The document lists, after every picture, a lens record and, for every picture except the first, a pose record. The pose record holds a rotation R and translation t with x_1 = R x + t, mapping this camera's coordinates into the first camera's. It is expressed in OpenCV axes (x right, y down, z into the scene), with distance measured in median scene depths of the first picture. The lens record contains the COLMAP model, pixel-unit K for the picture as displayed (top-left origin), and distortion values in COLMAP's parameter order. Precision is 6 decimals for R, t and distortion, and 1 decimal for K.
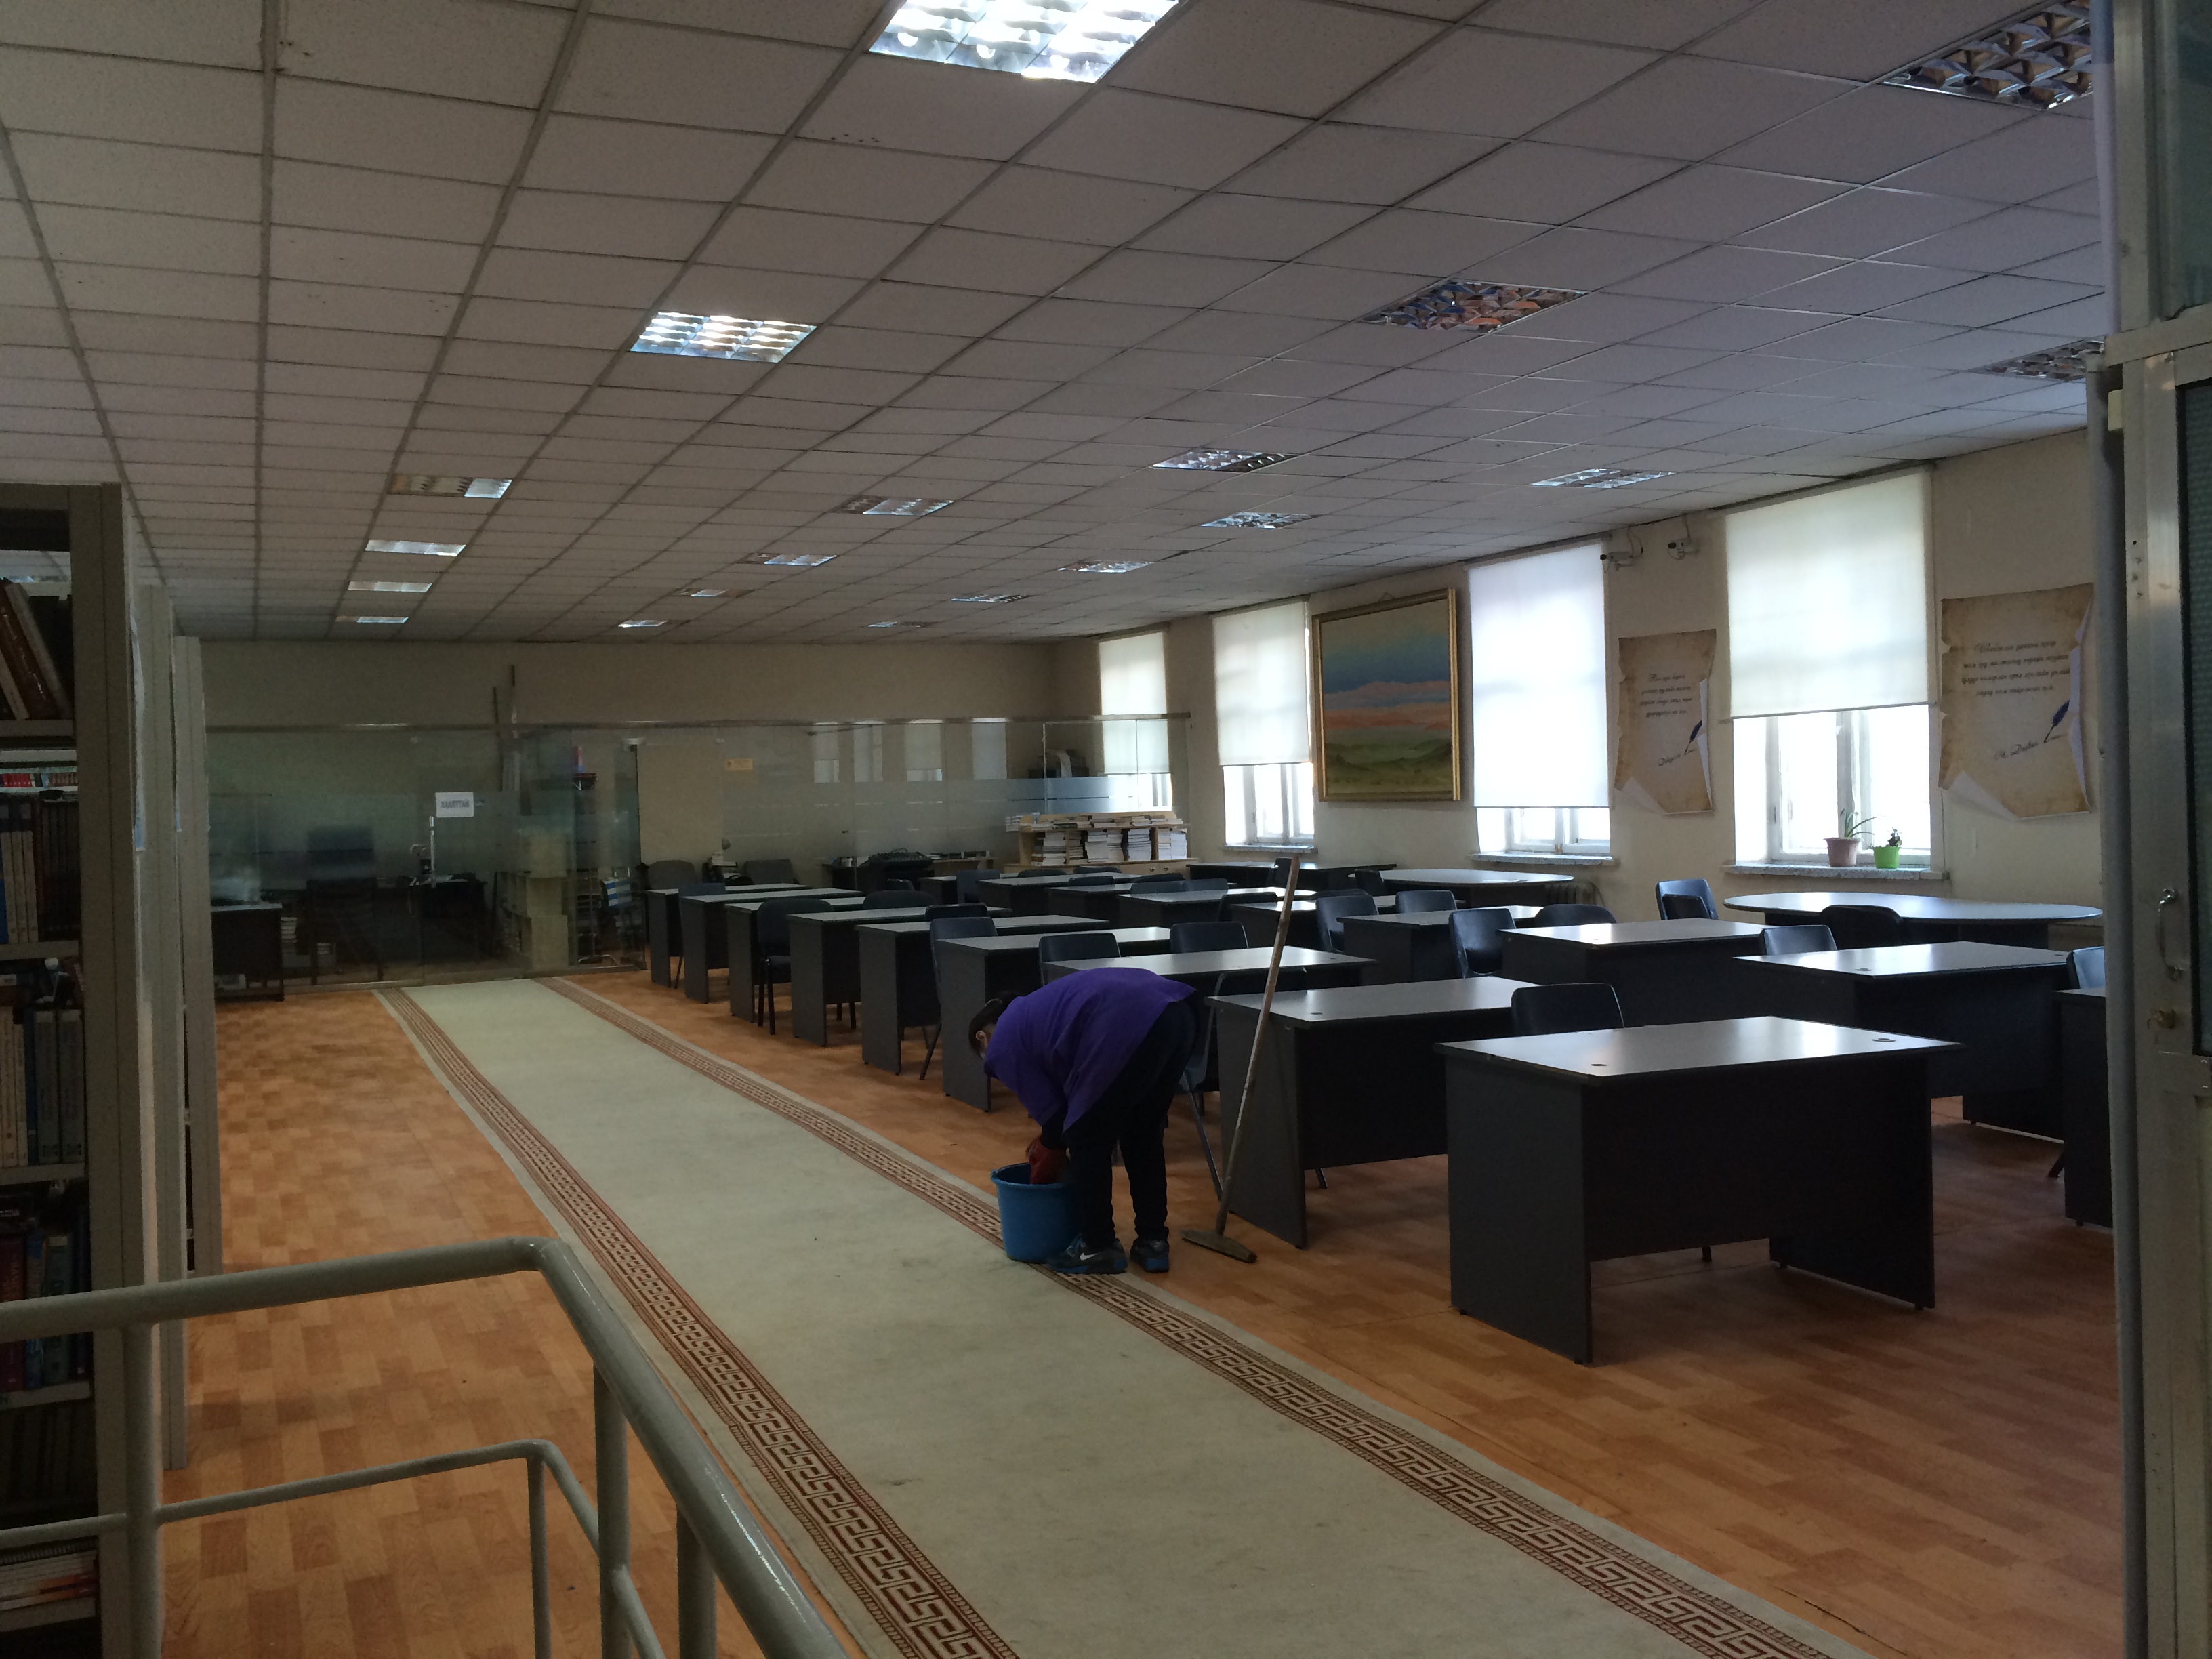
lens RADIAL K [[1885.6, 0, 1101.3], [0, 1885.6, 824.0], [0, 0, 1]] dist [0.066826, -0.075867]
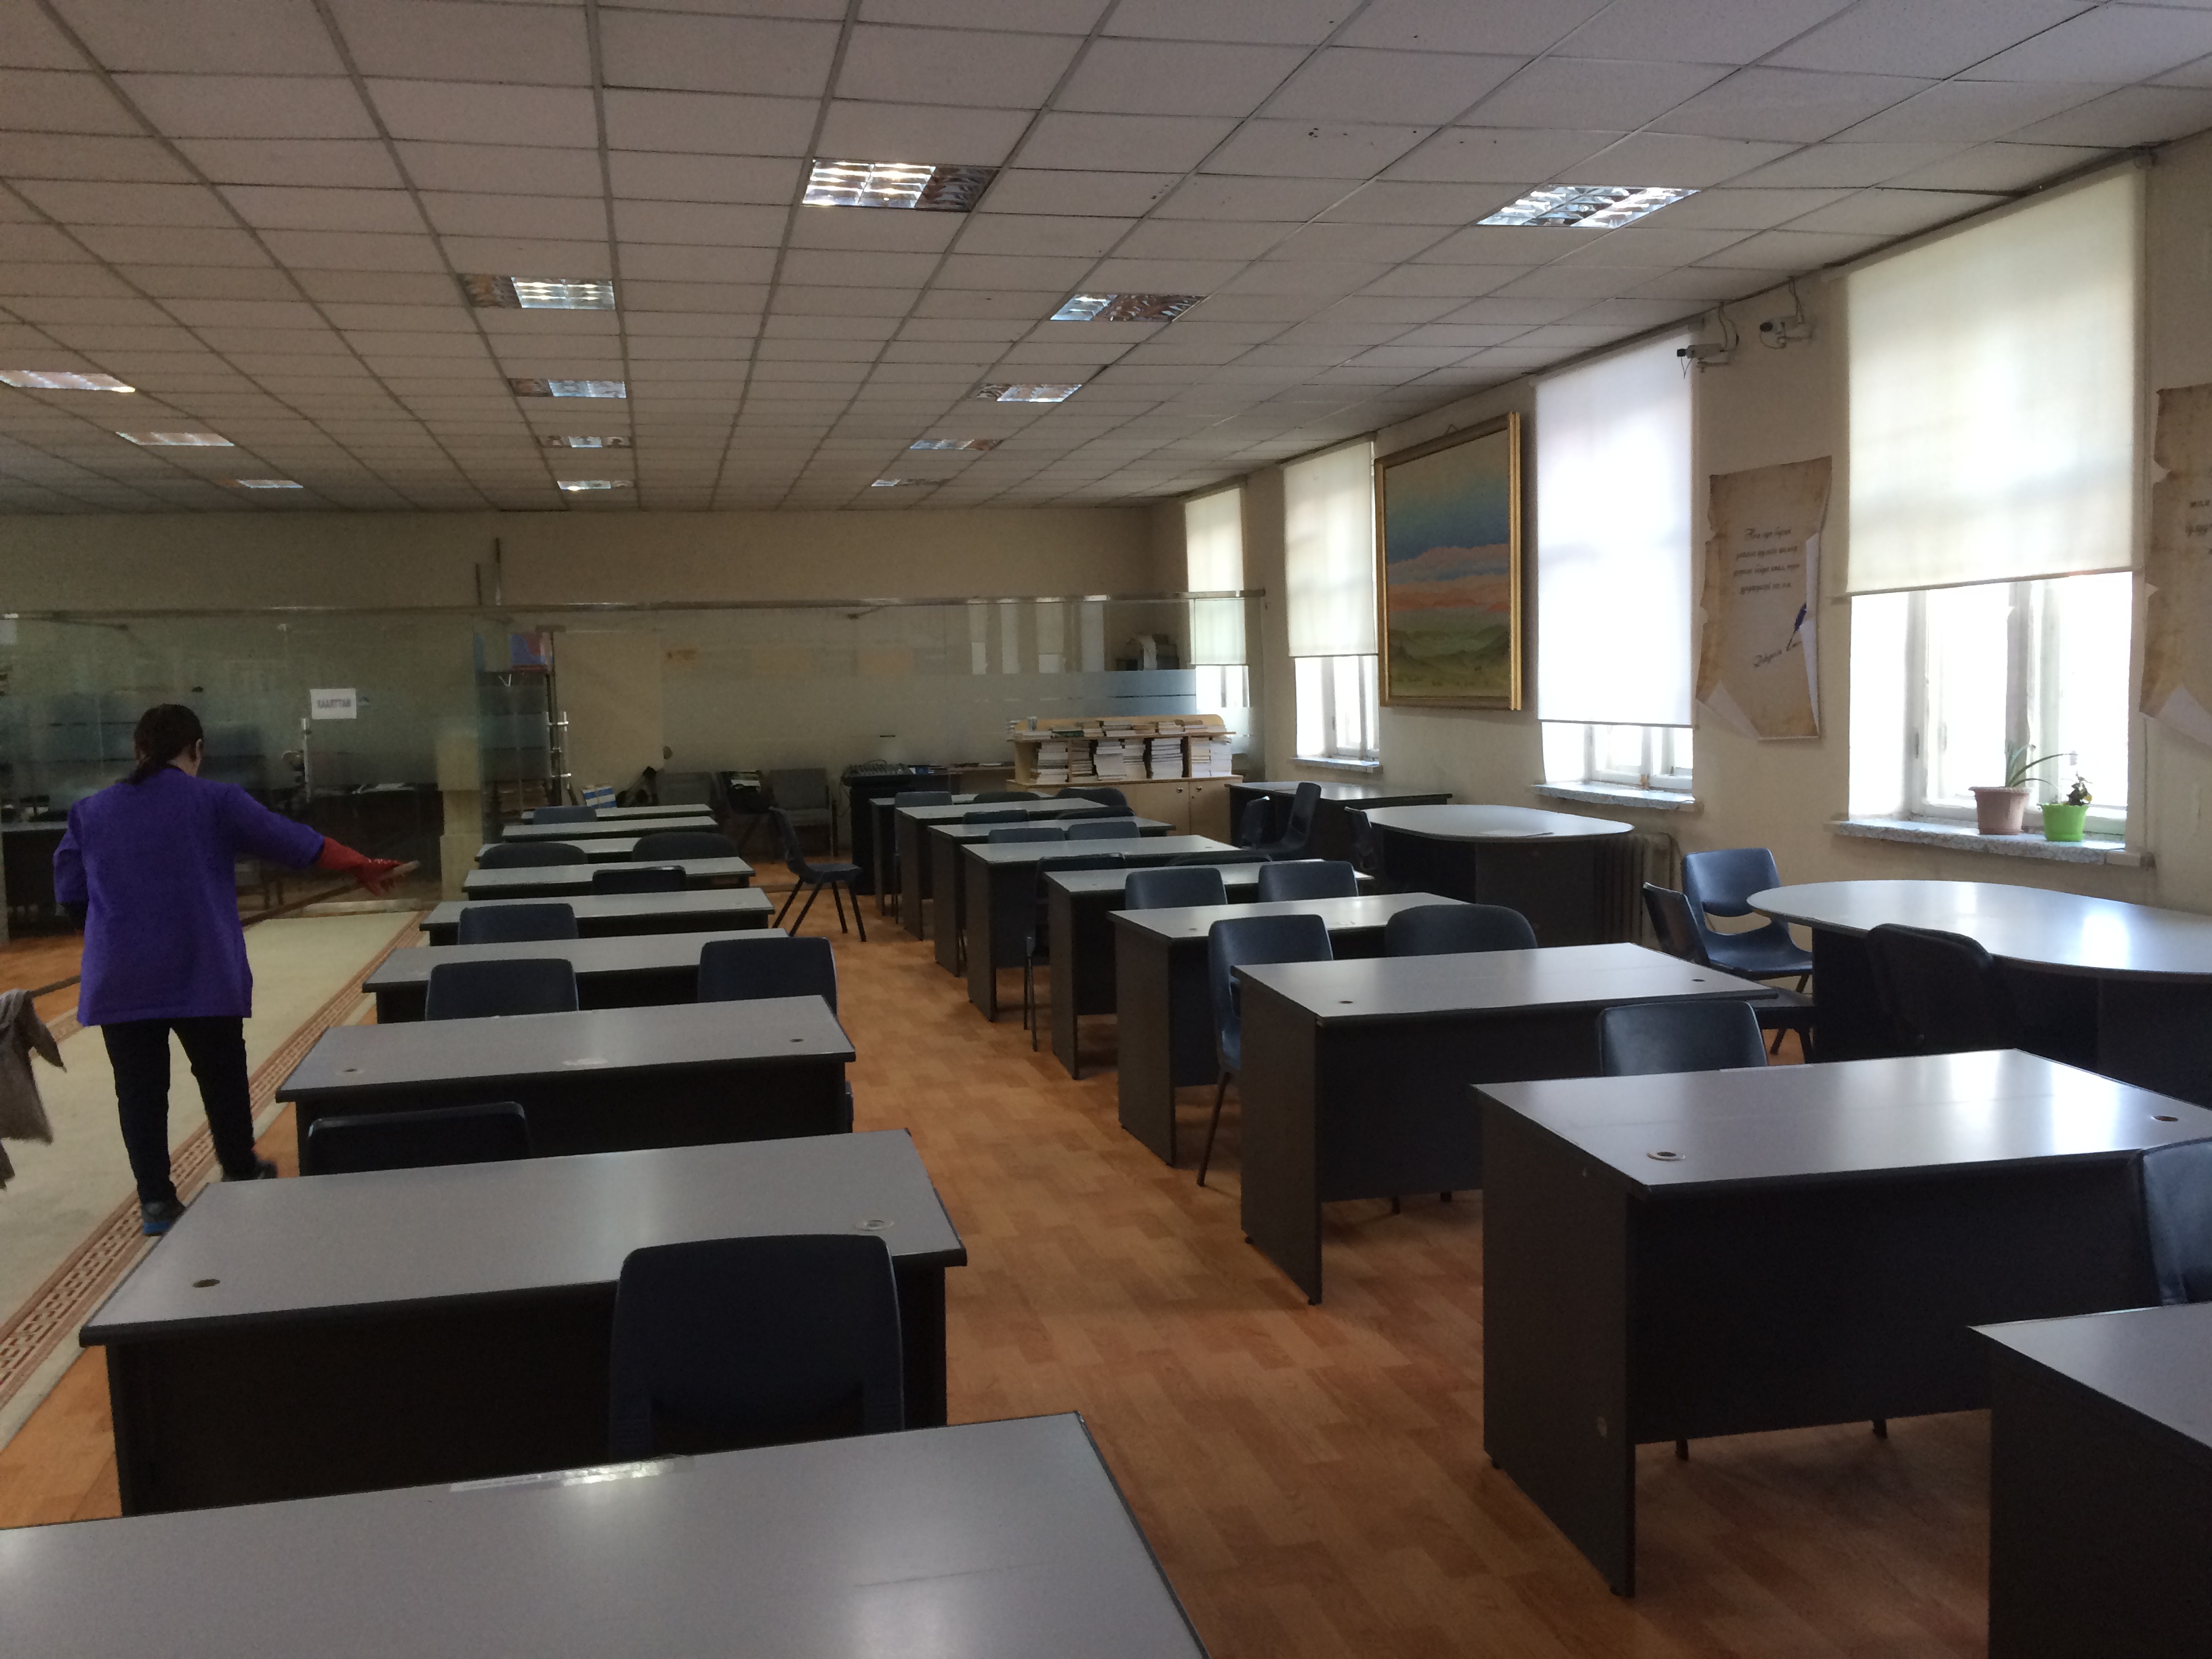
lens RADIAL K [[1885.6, 0, 1102.0], [0, 1885.6, 829.7], [0, 0, 1]] dist [0.066826, -0.075867]
pose [[0.980785, 0.019223, -0.194142, 0.174985], [-0.005976, 0.997627, 0.068591, -0.015708], [0.195000, -0.066113, 0.978573, 0.258384]]
